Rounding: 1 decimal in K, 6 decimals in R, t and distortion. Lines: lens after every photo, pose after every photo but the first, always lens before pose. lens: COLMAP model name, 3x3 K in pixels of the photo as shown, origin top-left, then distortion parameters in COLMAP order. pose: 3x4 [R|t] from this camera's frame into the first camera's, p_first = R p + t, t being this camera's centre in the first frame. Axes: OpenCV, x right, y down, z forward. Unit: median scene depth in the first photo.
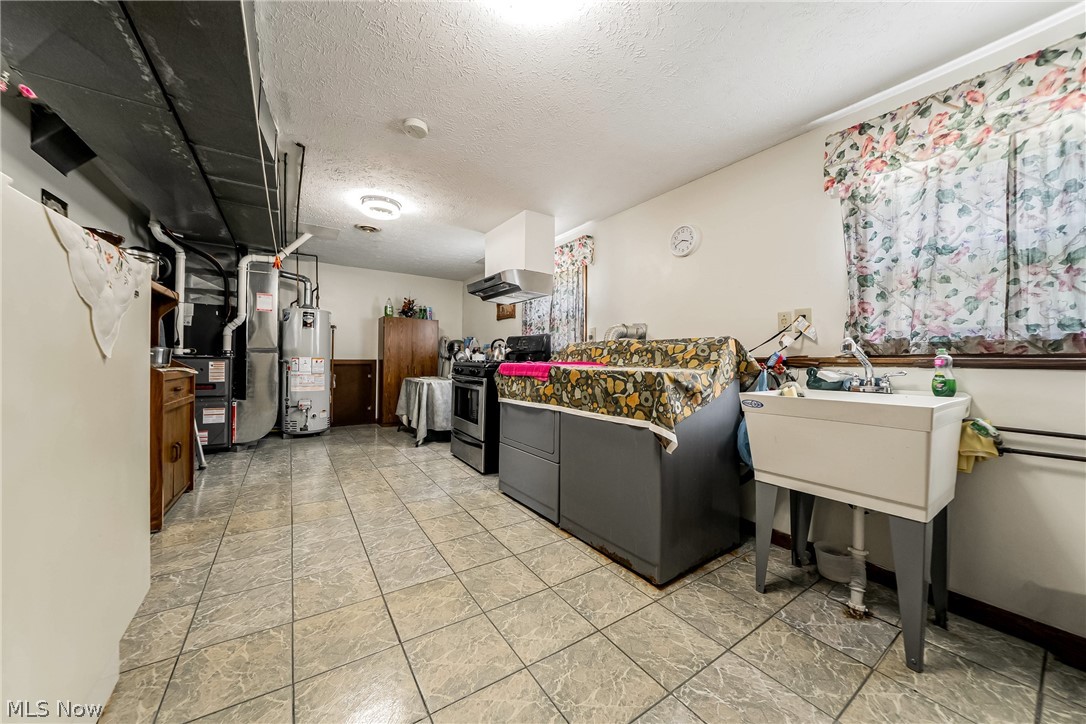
lens RADIAL K [[380.6, 0, 540.2], [0, 380.6, 369.3], [0, 0, 1]] dist [-0.008802, 0.000127]
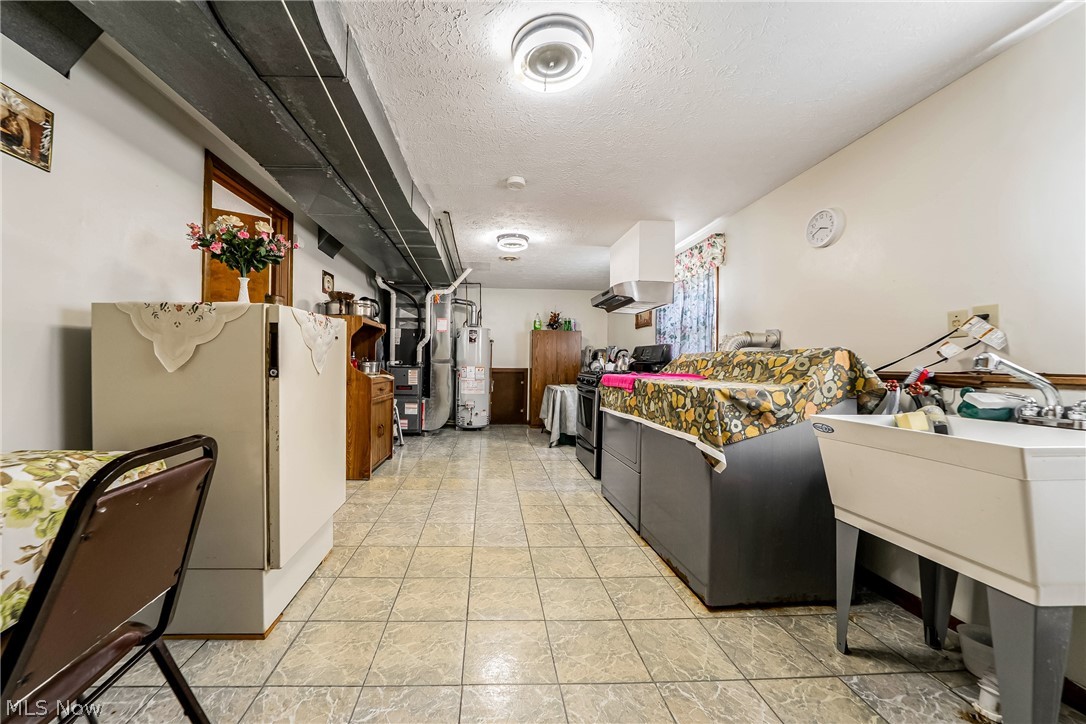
lens RADIAL K [[442.4, 0, 542.3], [0, 442.4, 377.4], [0, 0, 1]] dist [-0.000265, 0.000109]
pose [[0.856816, 0.019211, -0.515264, 0.420942], [-0.014834, 0.999810, 0.012610, -0.022671], [0.515409, -0.003161, 0.856939, -0.157092]]
